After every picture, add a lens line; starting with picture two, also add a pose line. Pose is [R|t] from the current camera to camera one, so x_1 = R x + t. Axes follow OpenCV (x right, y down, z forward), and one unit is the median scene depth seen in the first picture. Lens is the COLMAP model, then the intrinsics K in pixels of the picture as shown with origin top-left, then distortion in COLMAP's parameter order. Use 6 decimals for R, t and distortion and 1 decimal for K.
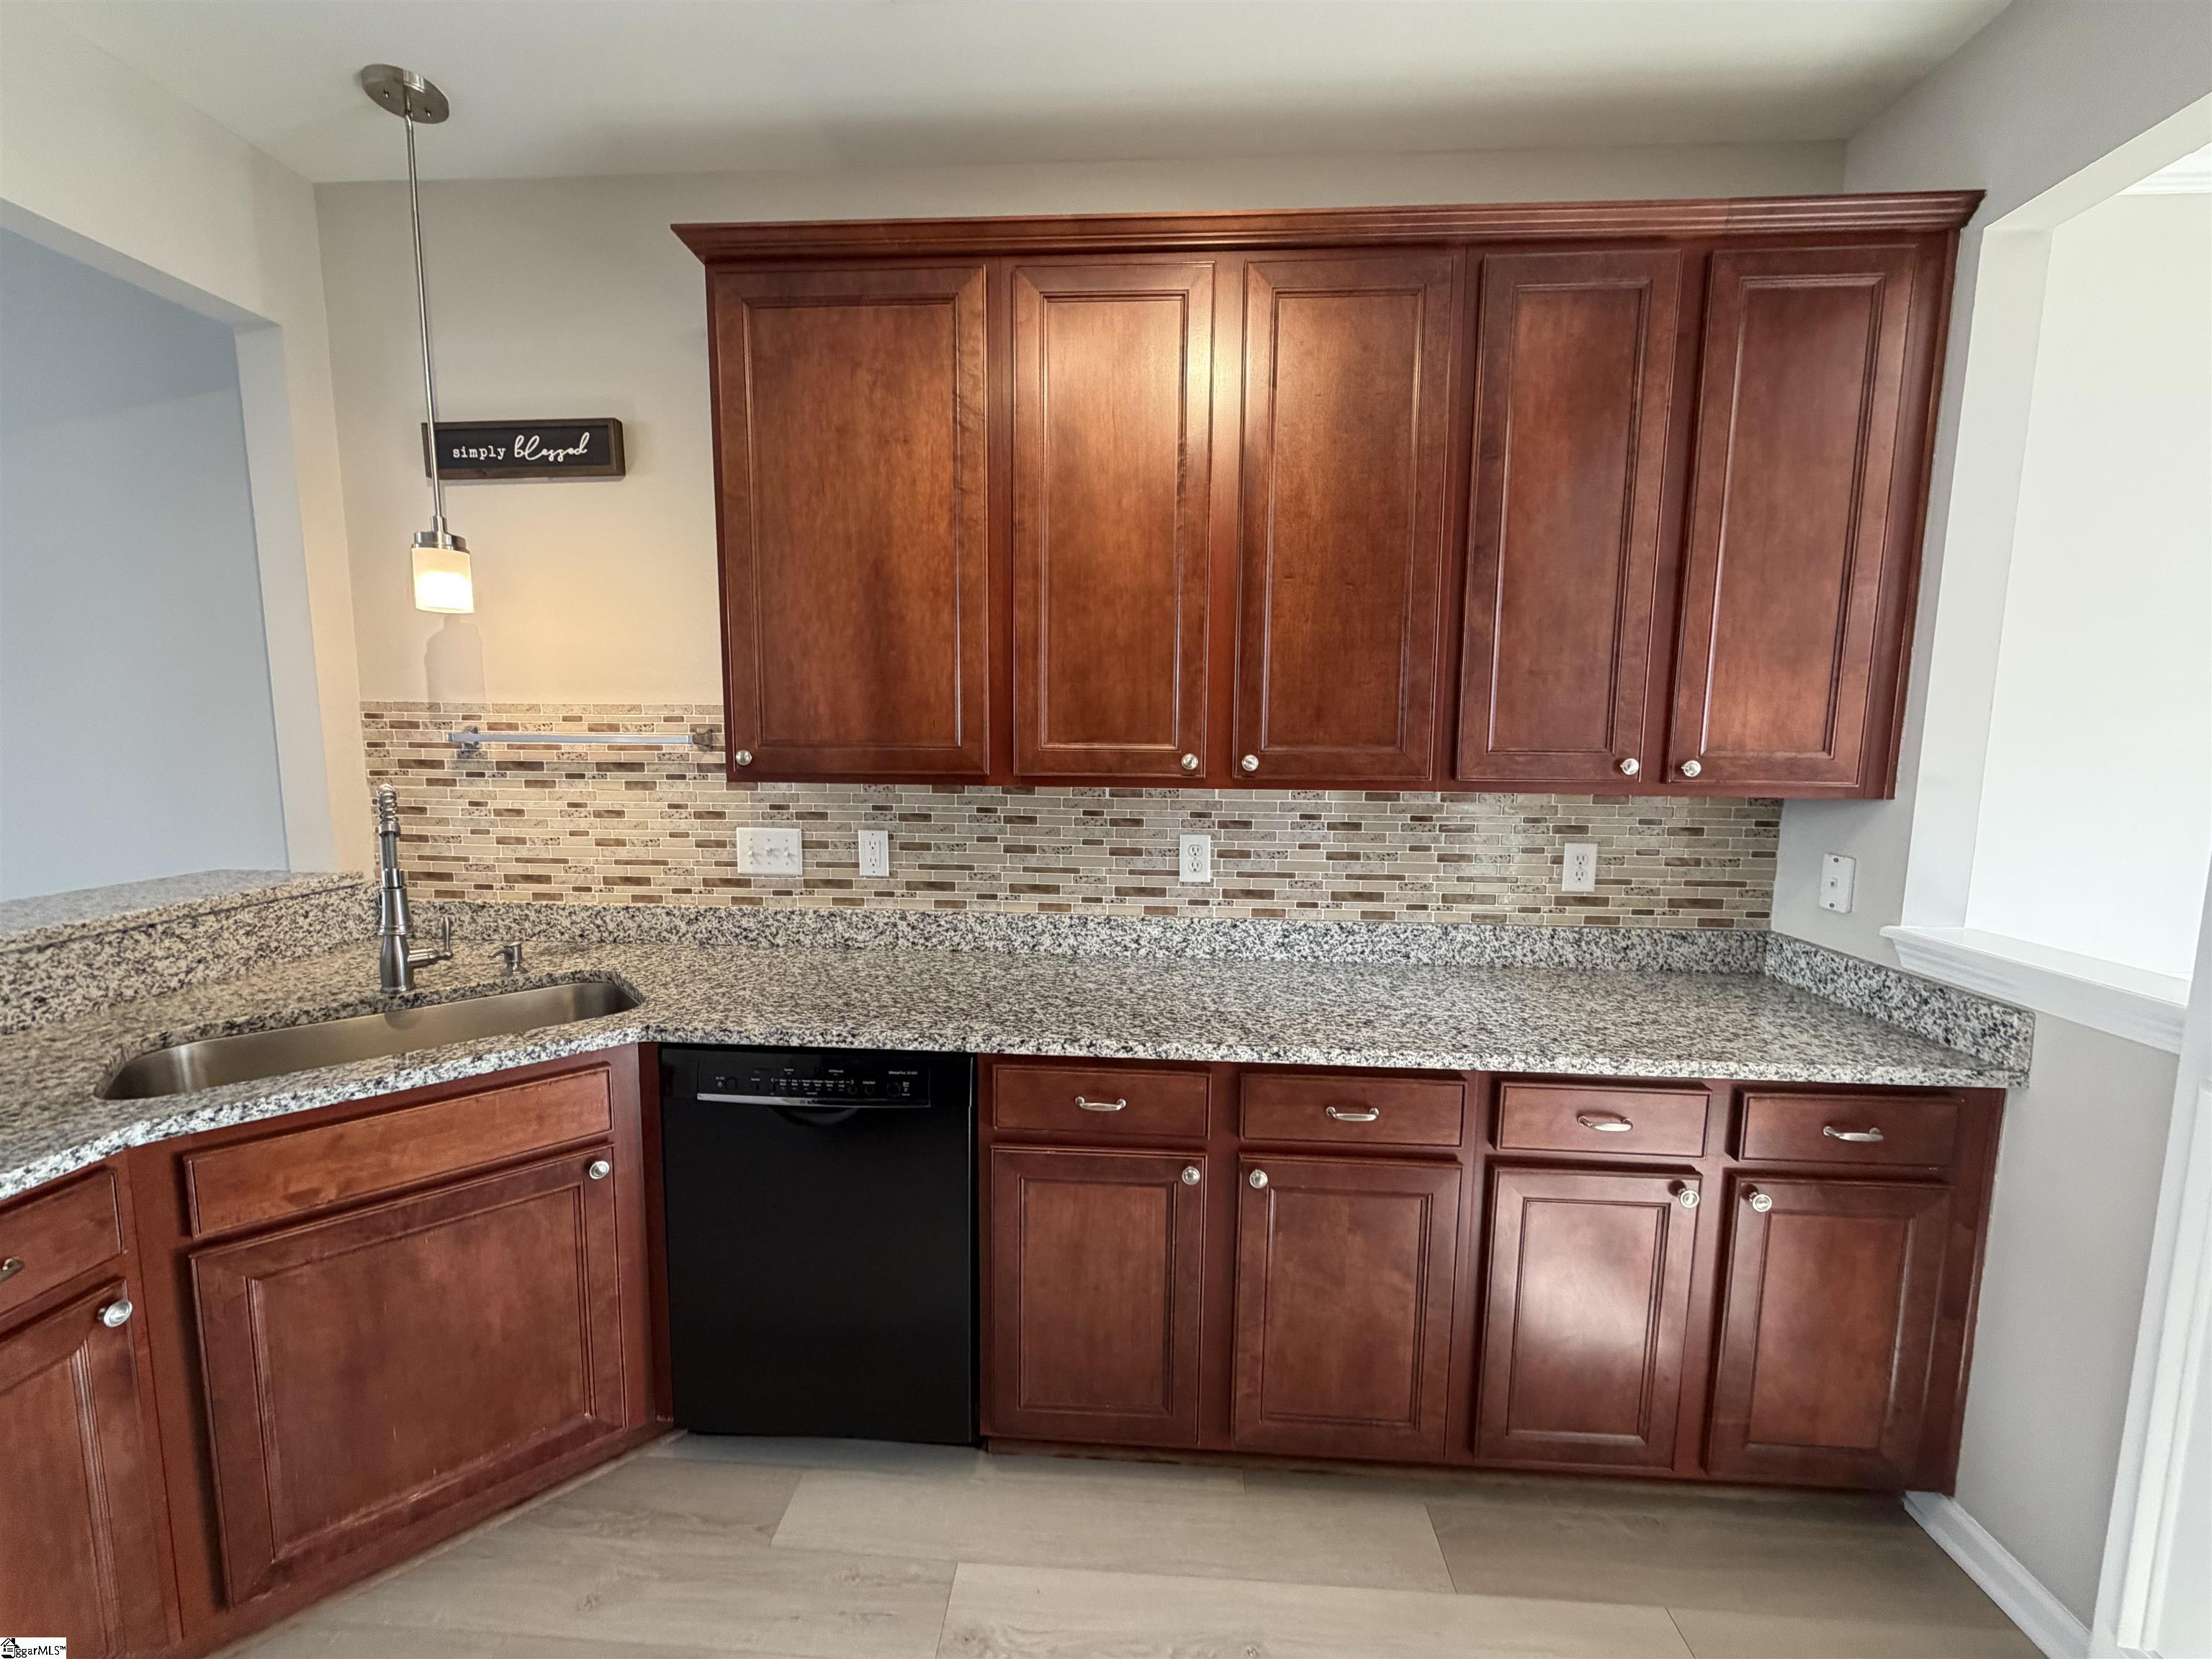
lens RADIAL K [[878.9, 0, 1098.1], [0, 878.9, 831.3], [0, 0, 1]] dist [-0.000016, -0.000139]
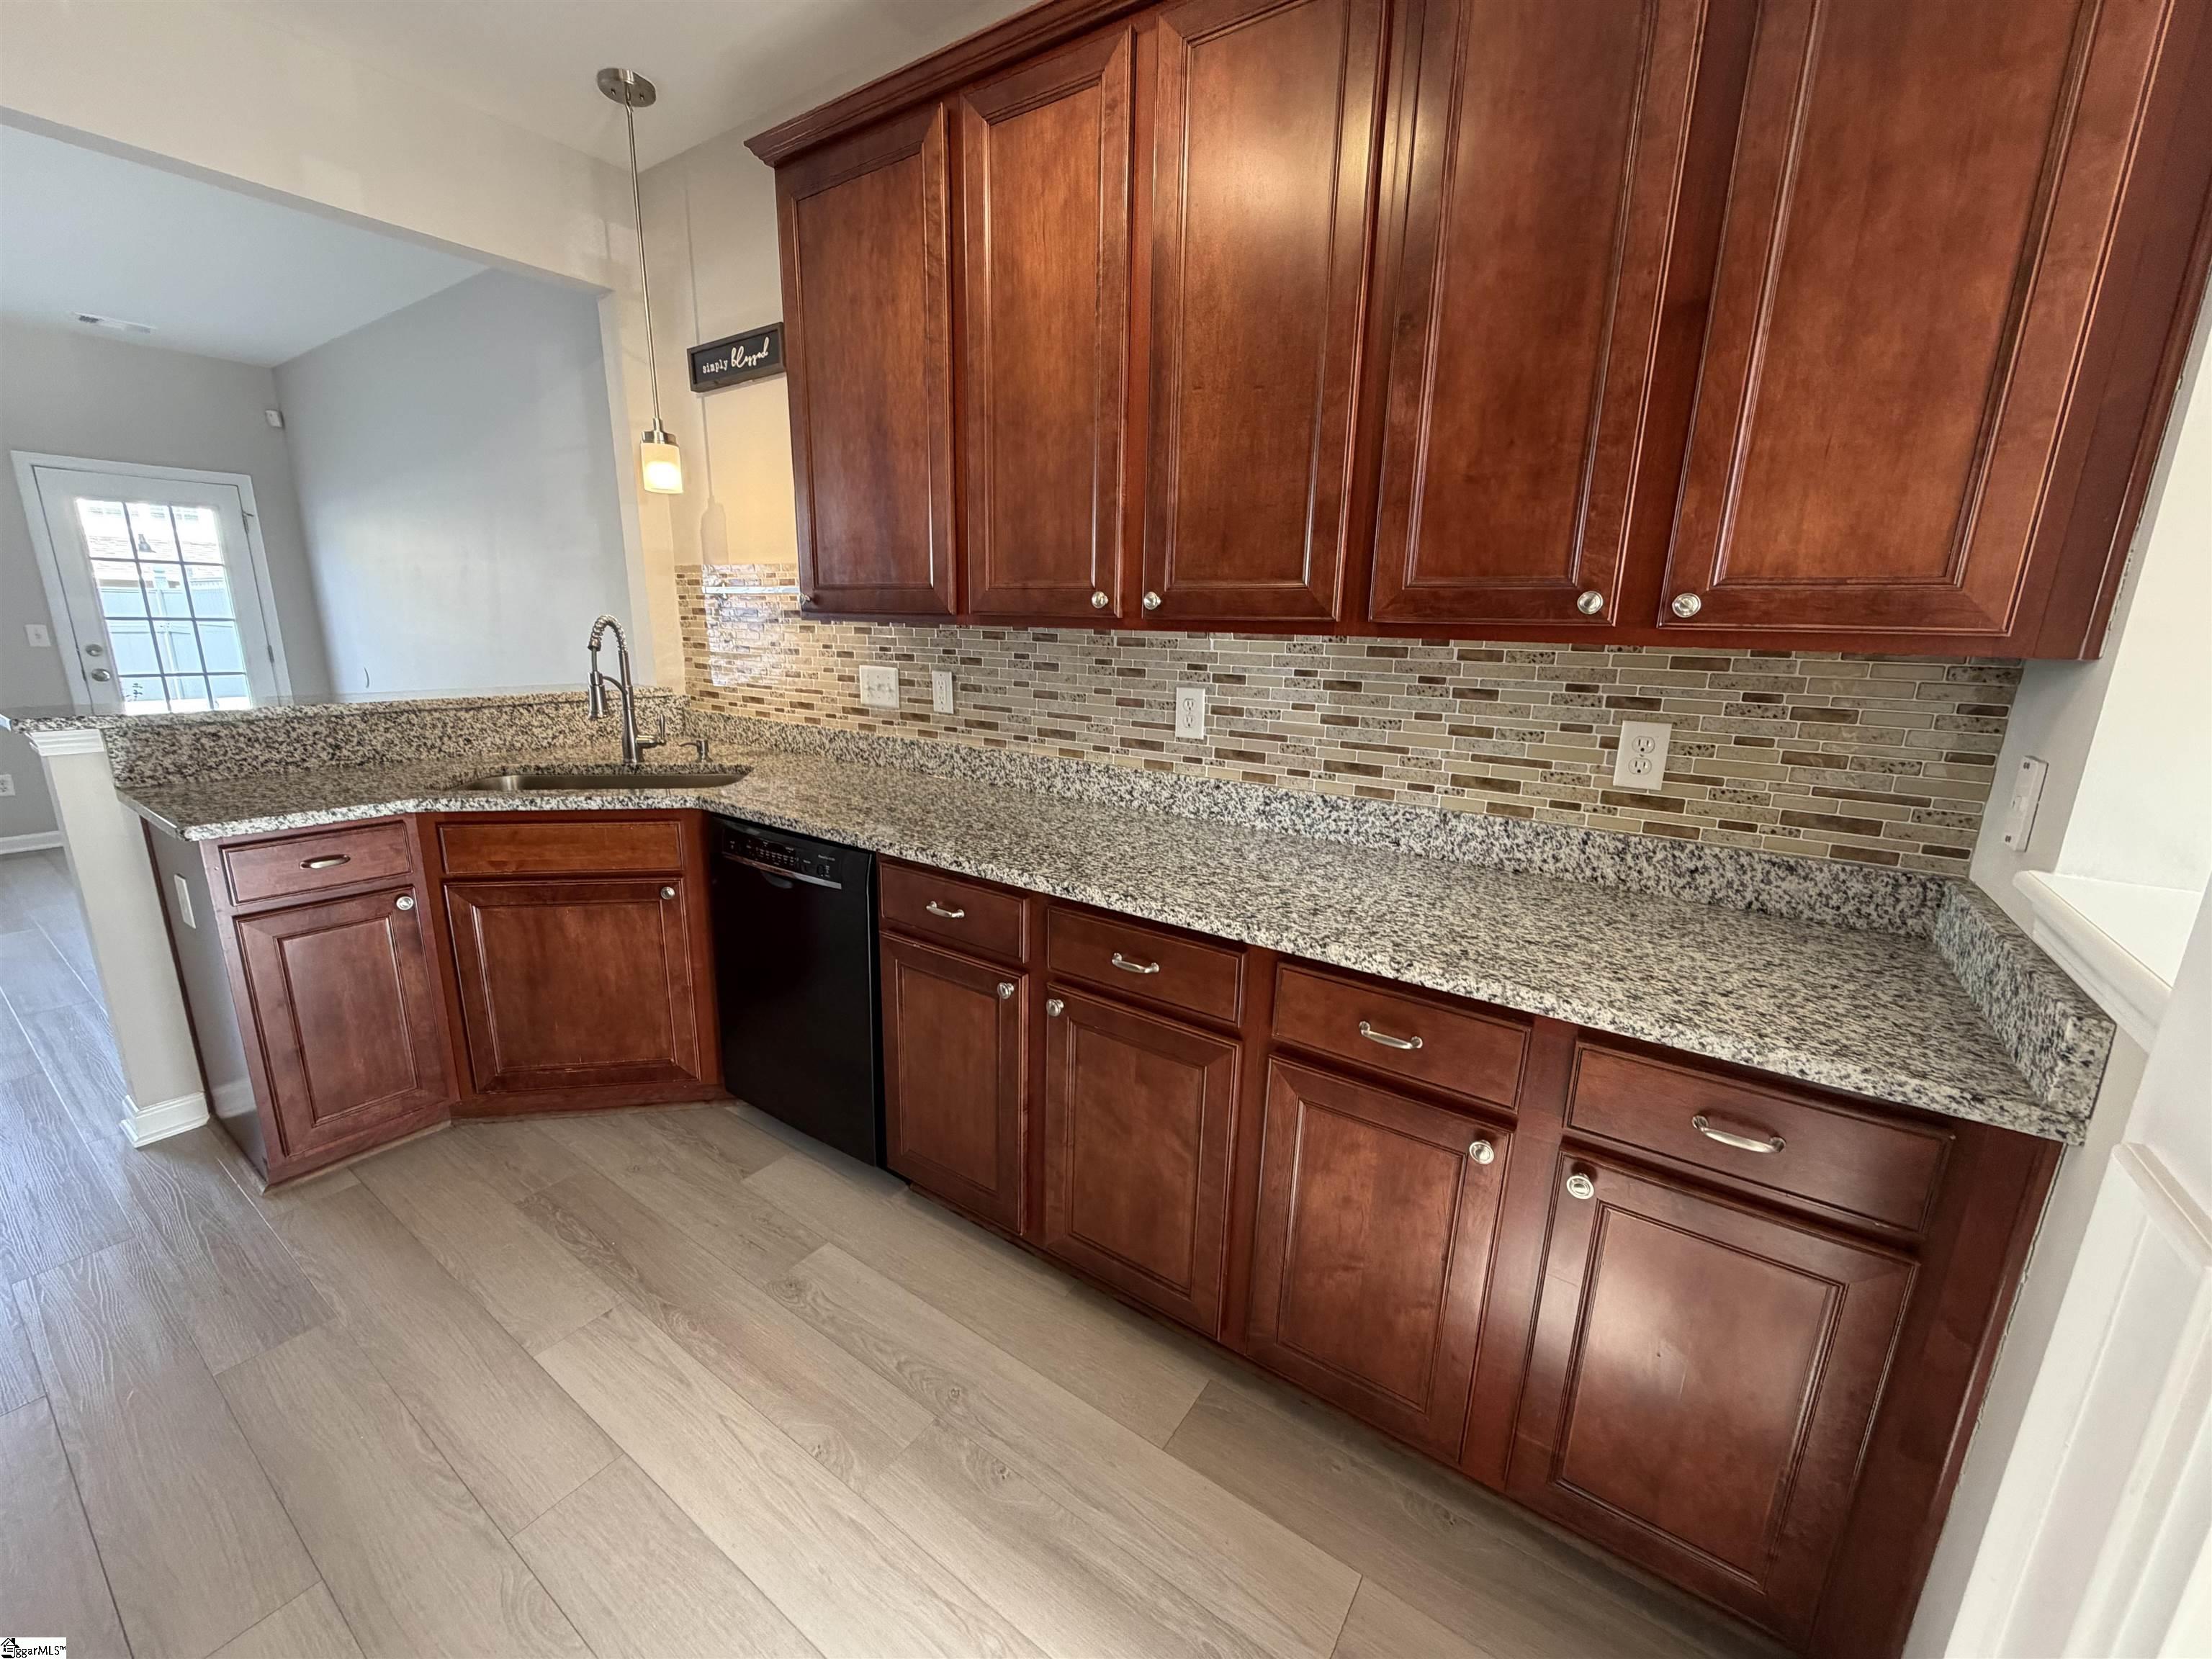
lens RADIAL K [[878.9, 0, 1098.1], [0, 878.9, 831.3], [0, 0, 1]] dist [-0.000016, -0.000139]
pose [[0.853102, 0.130394, -0.505187, 0.538430], [-0.071600, 0.988365, 0.134198, 0.037592], [0.516808, -0.078313, 0.852512, 0.124893]]
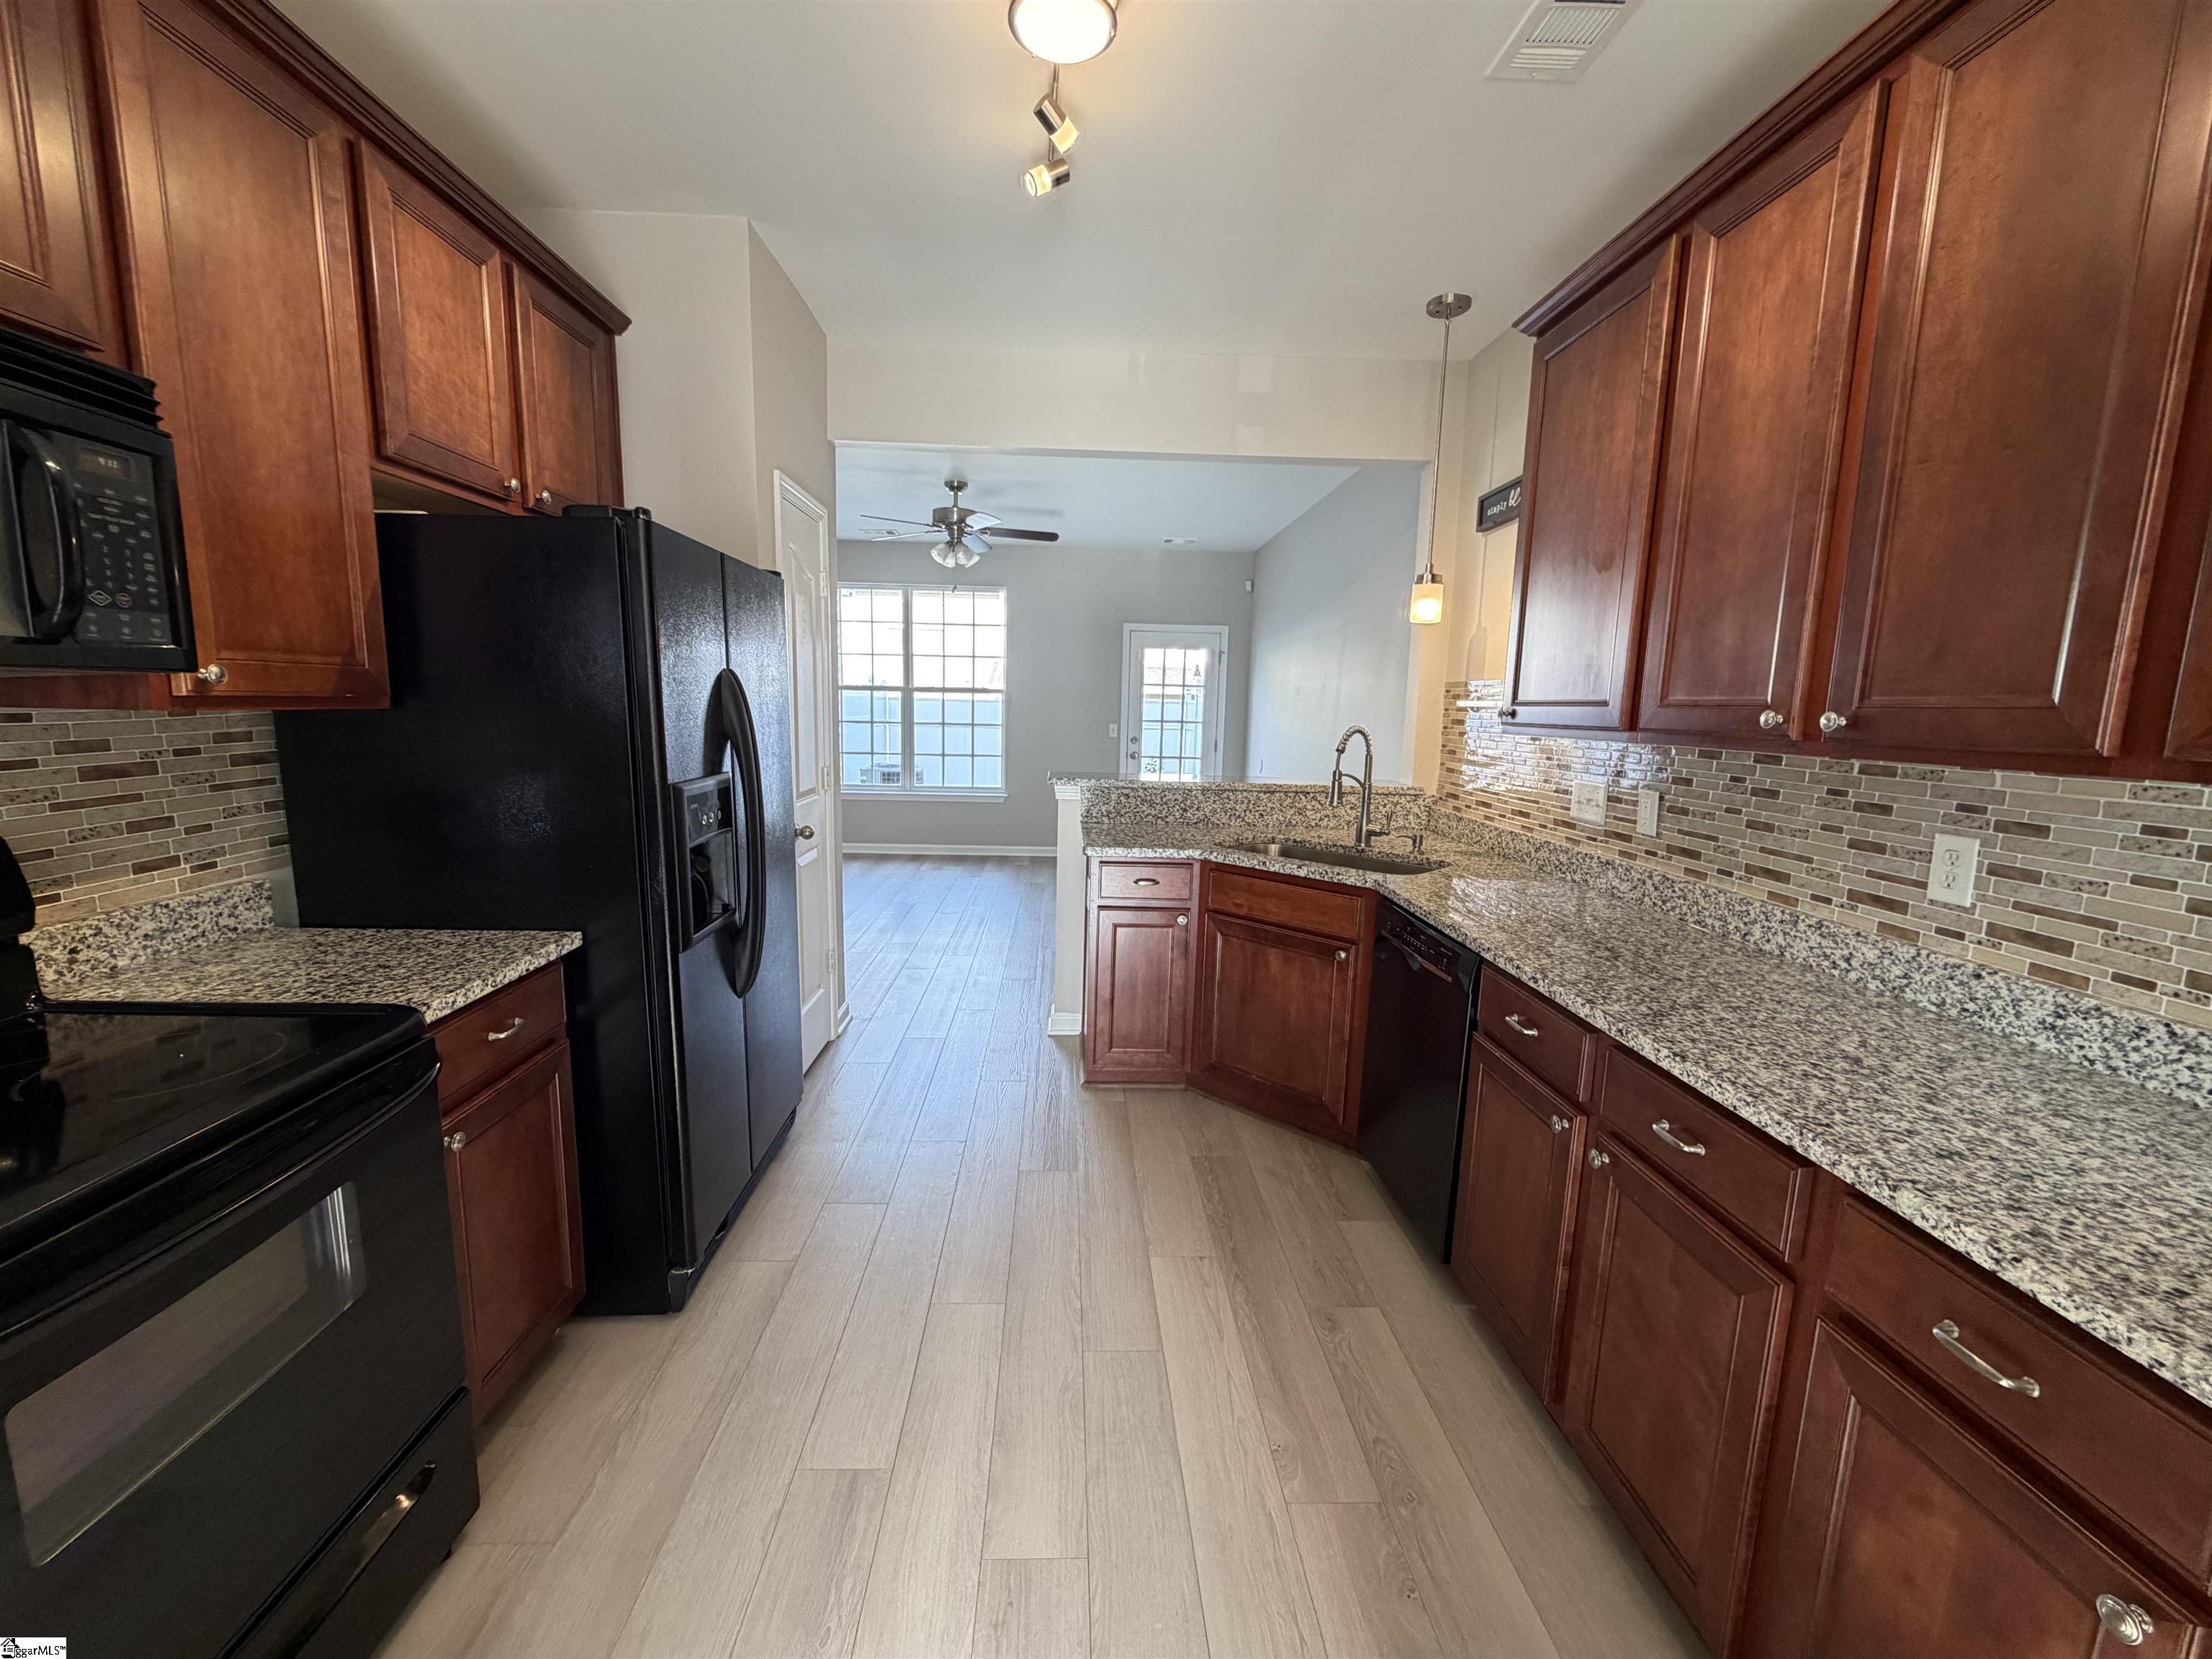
lens RADIAL K [[878.9, 0, 1098.1], [0, 878.9, 831.3], [0, 0, 1]] dist [-0.000016, -0.000139]
pose [[0.095855, 0.136954, -0.985929, 0.752419], [-0.138011, 0.982751, 0.123095, 0.008899], [0.985781, 0.124270, 0.113103, 0.247816]]
